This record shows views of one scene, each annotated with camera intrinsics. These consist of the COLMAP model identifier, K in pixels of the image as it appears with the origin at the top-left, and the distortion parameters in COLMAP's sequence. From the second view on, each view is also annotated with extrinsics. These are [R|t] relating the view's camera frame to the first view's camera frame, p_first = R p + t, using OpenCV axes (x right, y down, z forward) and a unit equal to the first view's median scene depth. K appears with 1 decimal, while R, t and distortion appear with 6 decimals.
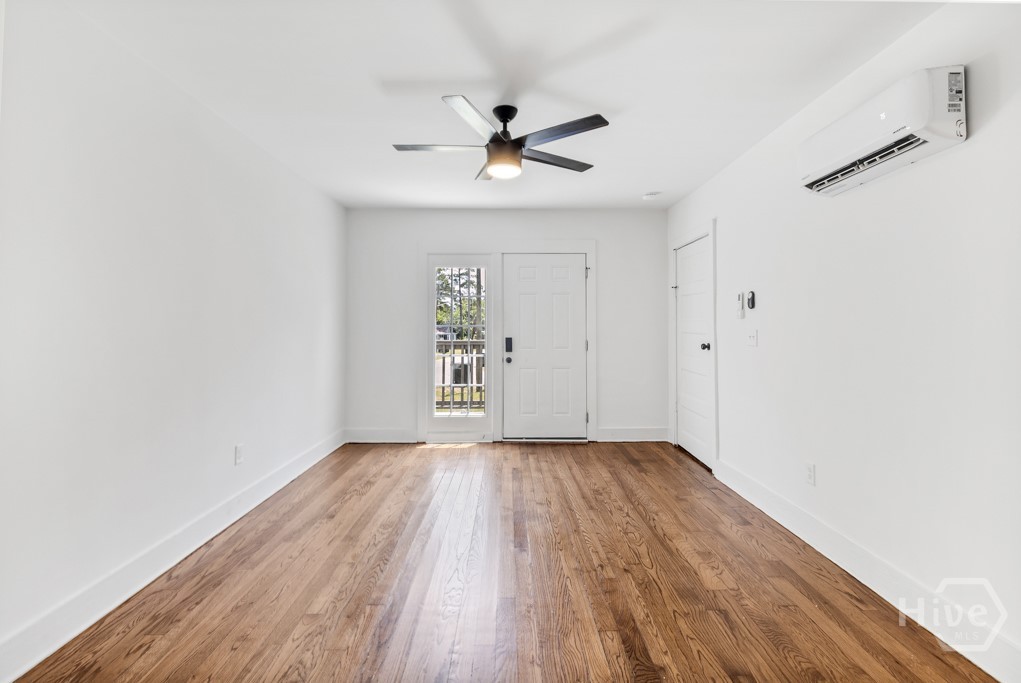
lens RADIAL K [[477.0, 0, 513.0], [0, 477.0, 316.5], [0, 0, 1]] dist [-0.000014, 0.001172]
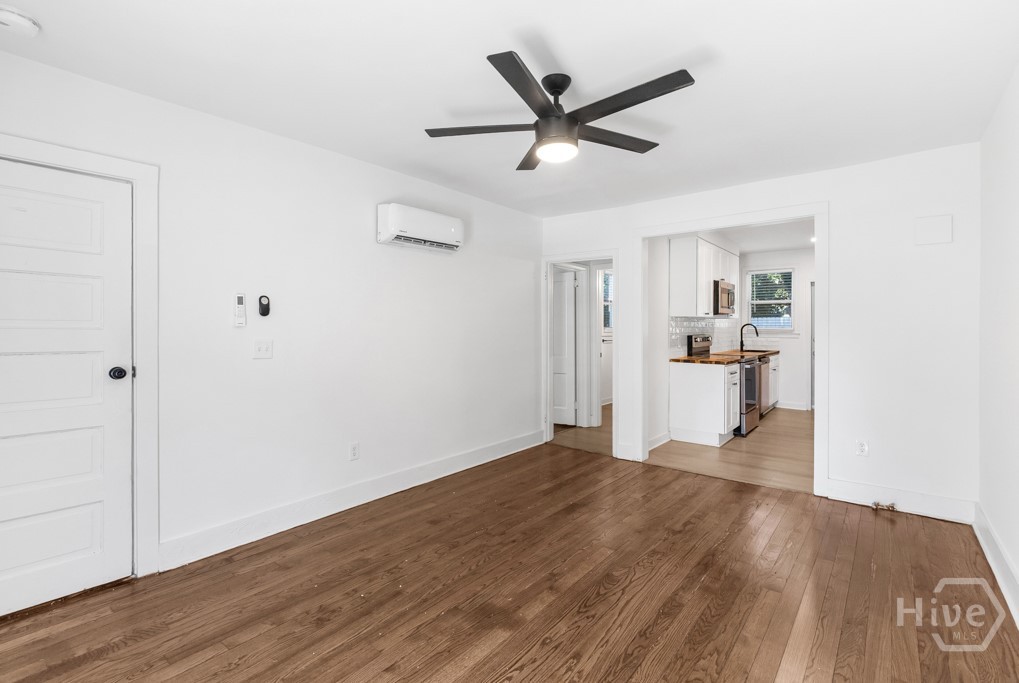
lens RADIAL K [[473.4, 0, 509.5], [0, 473.4, 329.0], [0, 0, 1]] dist [0.001332, -0.000169]
pose [[-0.775152, -0.001547, 0.631773, -0.391947], [-0.015230, 0.999752, -0.016238, 0.015292], [-0.631591, -0.022209, -0.774984, 1.392275]]
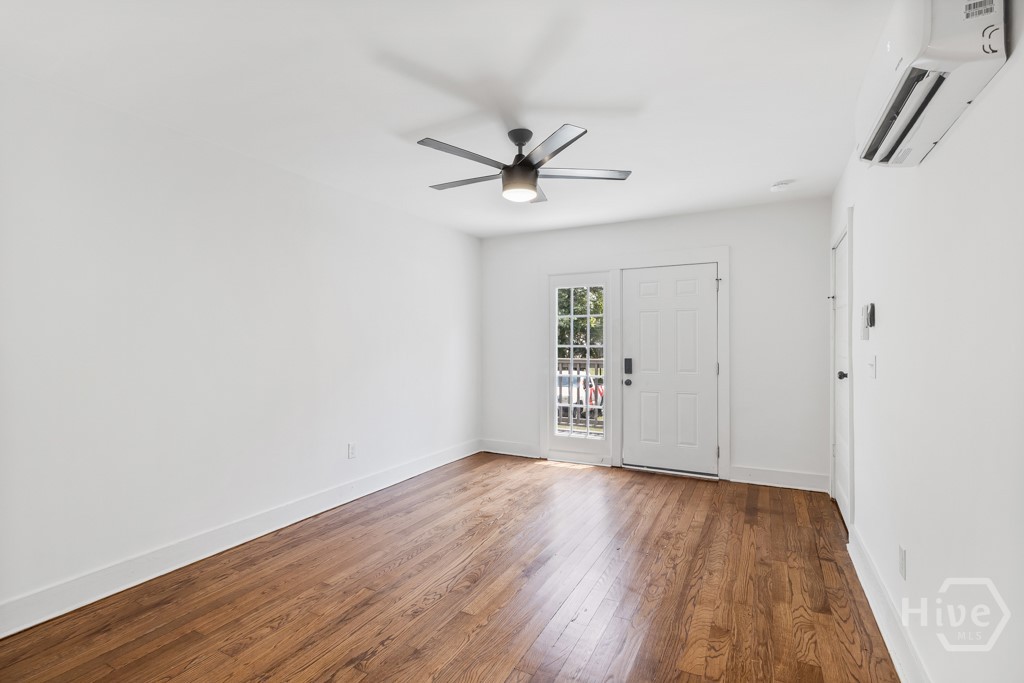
lens RADIAL K [[480.7, 0, 512.0], [0, 480.7, 341.5], [0, 0, 1]] dist [-0.000676, 0.000052]
pose [[0.879579, -0.002987, -0.475743, 0.367564], [0.013203, 0.999748, 0.018134, -0.014789], [0.475570, -0.022232, 0.879397, 0.085994]]
